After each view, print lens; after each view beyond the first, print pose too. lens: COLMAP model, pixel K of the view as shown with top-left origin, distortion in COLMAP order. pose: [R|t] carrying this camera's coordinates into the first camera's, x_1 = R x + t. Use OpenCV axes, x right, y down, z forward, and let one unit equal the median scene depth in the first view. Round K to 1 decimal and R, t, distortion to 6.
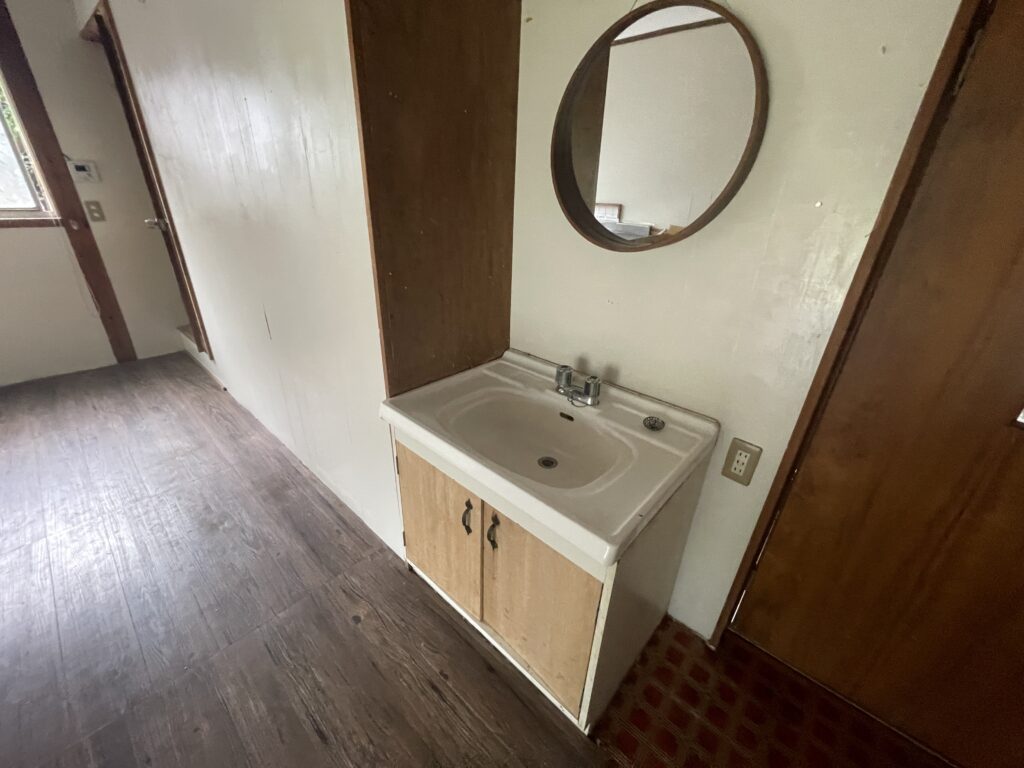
lens RADIAL K [[412.2, 0, 516.4], [0, 412.2, 387.7], [0, 0, 1]] dist [-0.003313, -0.000251]
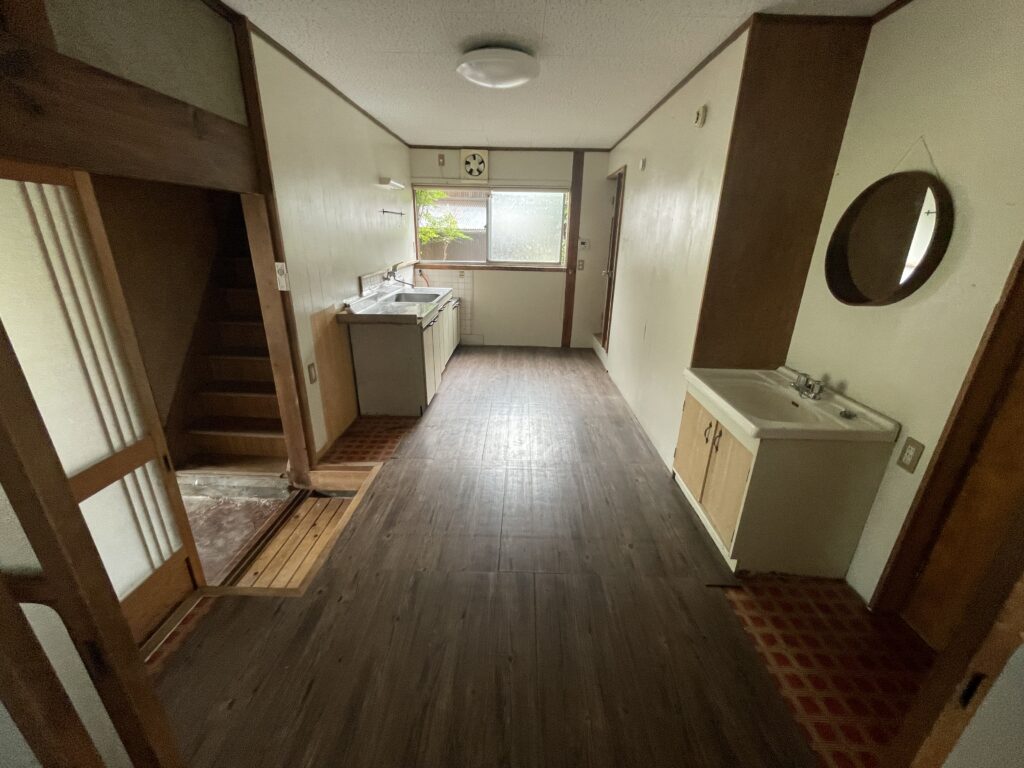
lens RADIAL K [[412.2, 0, 509.2], [0, 412.2, 384.6], [0, 0, 1]] dist [-0.003313, -0.000251]
pose [[0.645738, 0.239932, -0.724883, 0.479700], [-0.325284, 0.945333, 0.023132, 0.285402], [0.690806, 0.220856, 0.688484, -0.773708]]
